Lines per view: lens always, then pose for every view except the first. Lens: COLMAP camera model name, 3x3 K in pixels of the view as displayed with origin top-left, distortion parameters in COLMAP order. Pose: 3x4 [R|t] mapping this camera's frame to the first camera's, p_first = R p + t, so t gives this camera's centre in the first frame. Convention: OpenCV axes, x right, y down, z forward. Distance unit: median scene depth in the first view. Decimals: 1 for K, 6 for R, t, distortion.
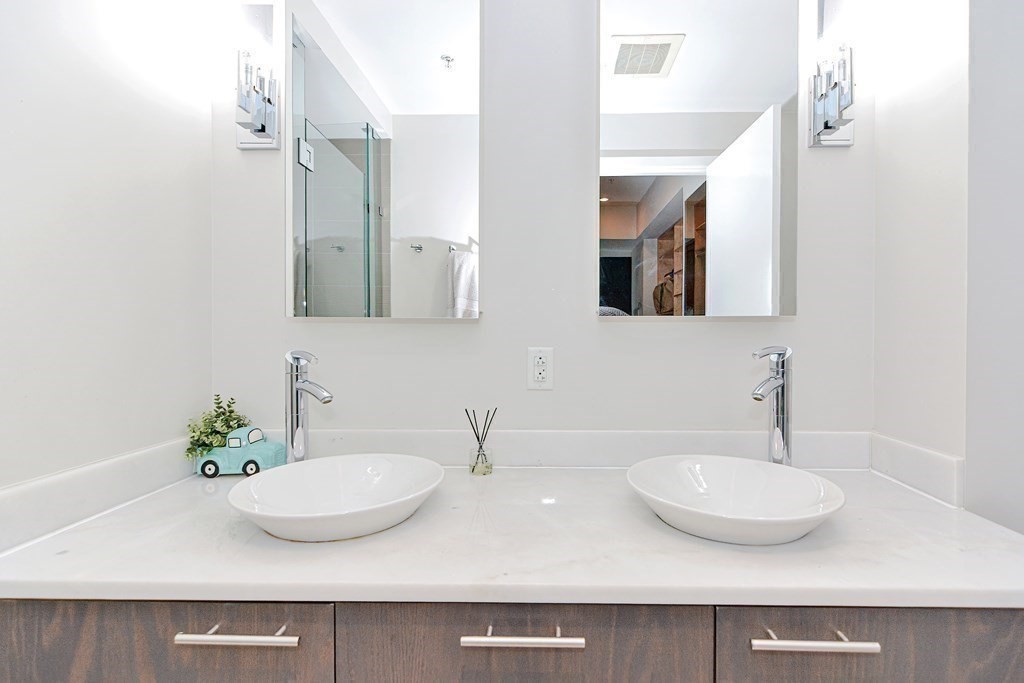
lens RADIAL K [[482.3, 0, 516.4], [0, 482.3, 334.7], [0, 0, 1]] dist [0.001253, -0.000245]
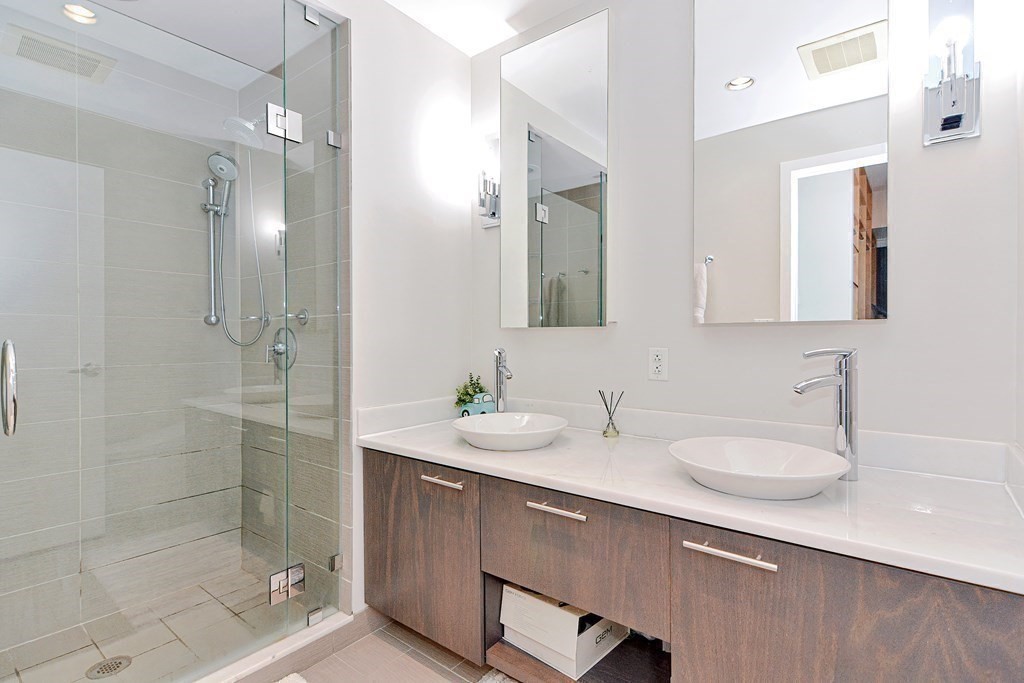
lens RADIAL K [[482.3, 0, 516.4], [0, 482.3, 334.7], [0, 0, 1]] dist [0.001253, -0.000245]
pose [[0.802798, -0.006164, -0.596219, 0.561224], [-0.000716, 0.999936, -0.011302, 0.005875], [0.596251, 0.009501, 0.802742, -0.303013]]
